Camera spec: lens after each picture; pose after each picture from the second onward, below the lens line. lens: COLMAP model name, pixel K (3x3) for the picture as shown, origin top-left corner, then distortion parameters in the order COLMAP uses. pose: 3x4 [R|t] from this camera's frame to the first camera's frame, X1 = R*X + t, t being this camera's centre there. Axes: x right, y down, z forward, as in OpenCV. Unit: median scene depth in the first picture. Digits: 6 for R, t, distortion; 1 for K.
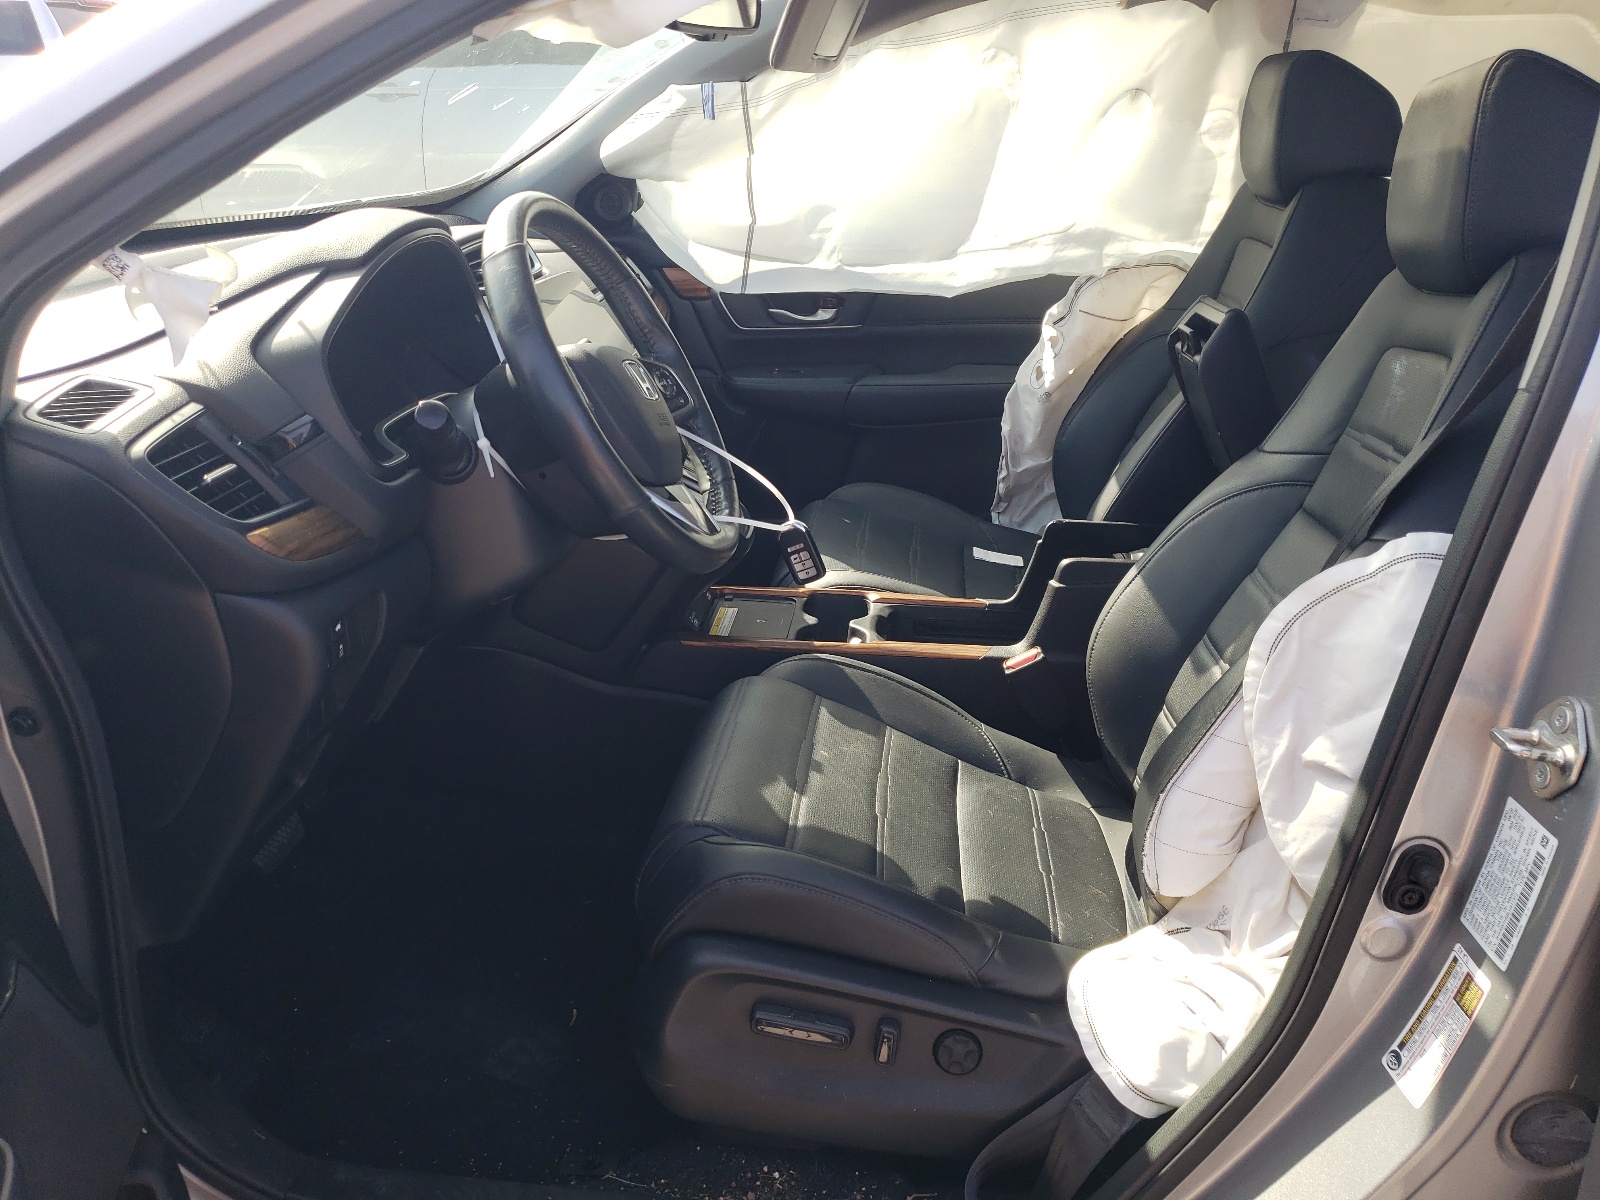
lens RADIAL K [[1160.1, 0, 800.0], [0, 1160.1, 600.0], [0, 0, 1]] dist [-0.007113, -0.003622]
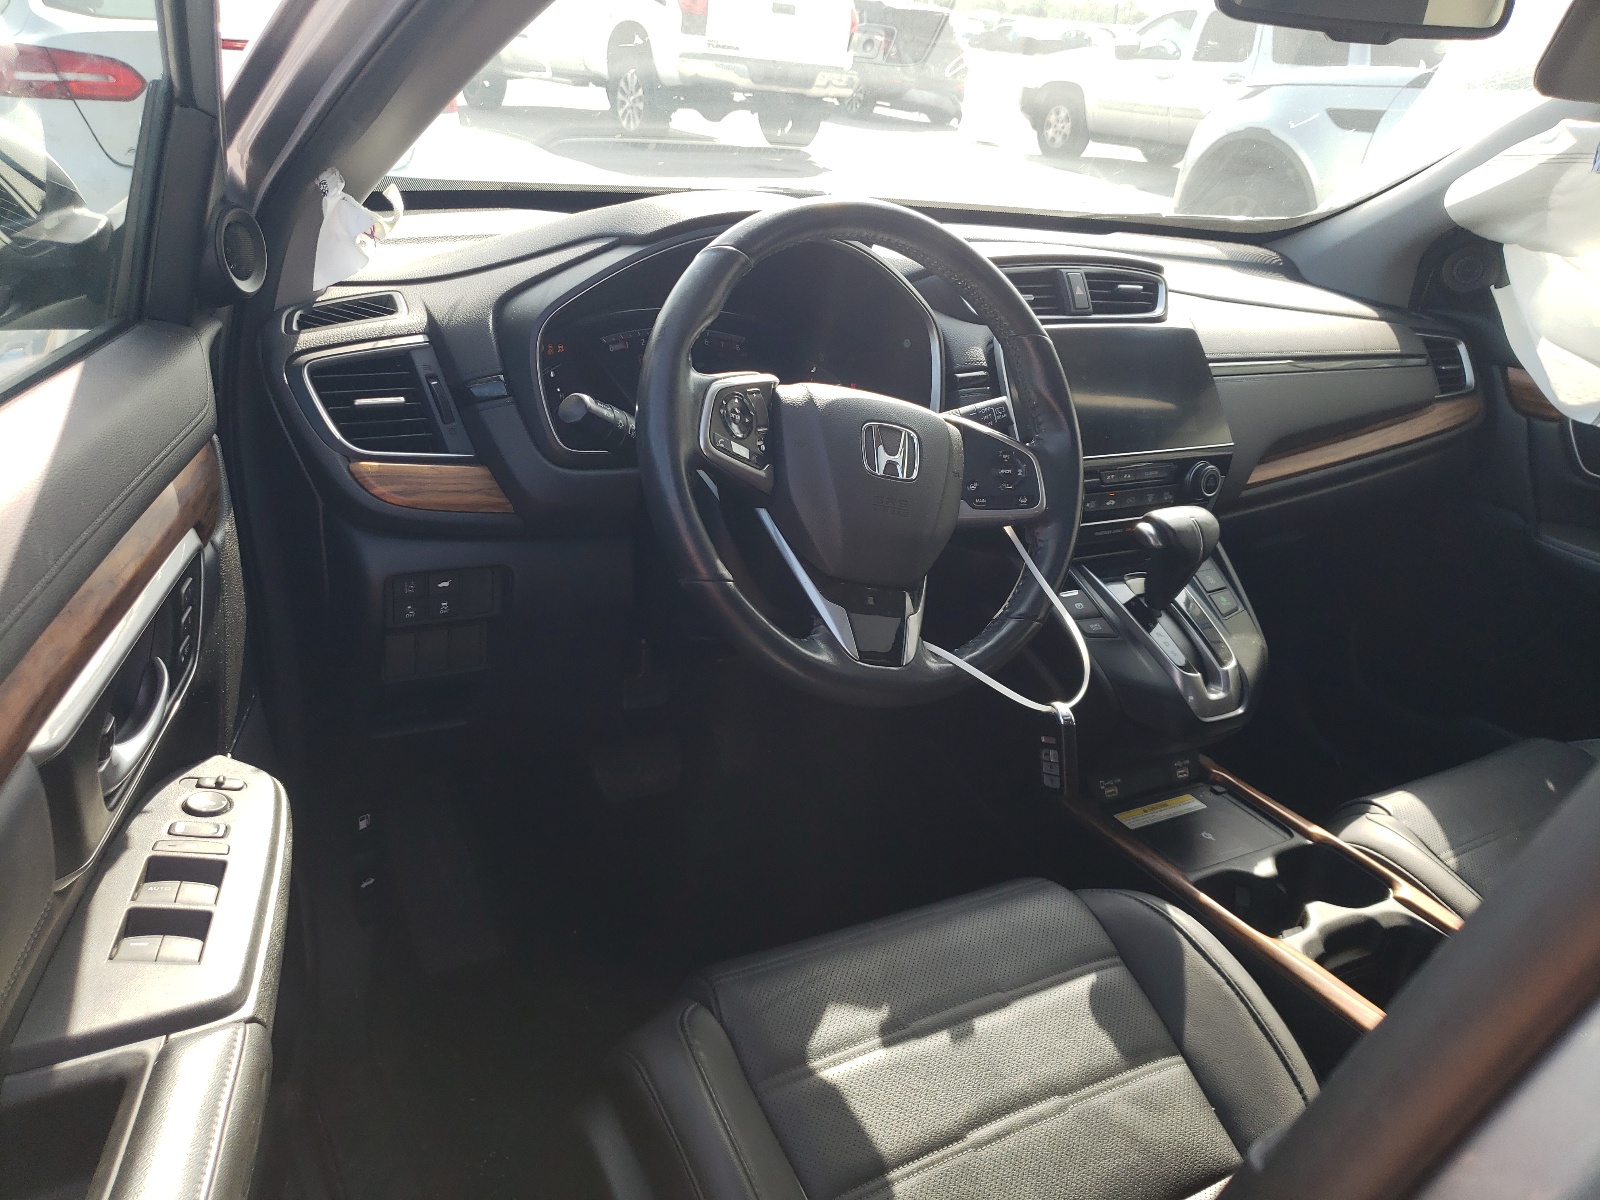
lens RADIAL K [[1160.1, 0, 800.0], [0, 1160.1, 600.0], [0, 0, 1]] dist [-0.007113, -0.003622]
pose [[0.599284, 0.359395, -0.715328, 0.373374], [-0.378801, 0.914502, 0.142115, -0.163968], [0.705244, 0.185799, 0.684185, 0.401218]]
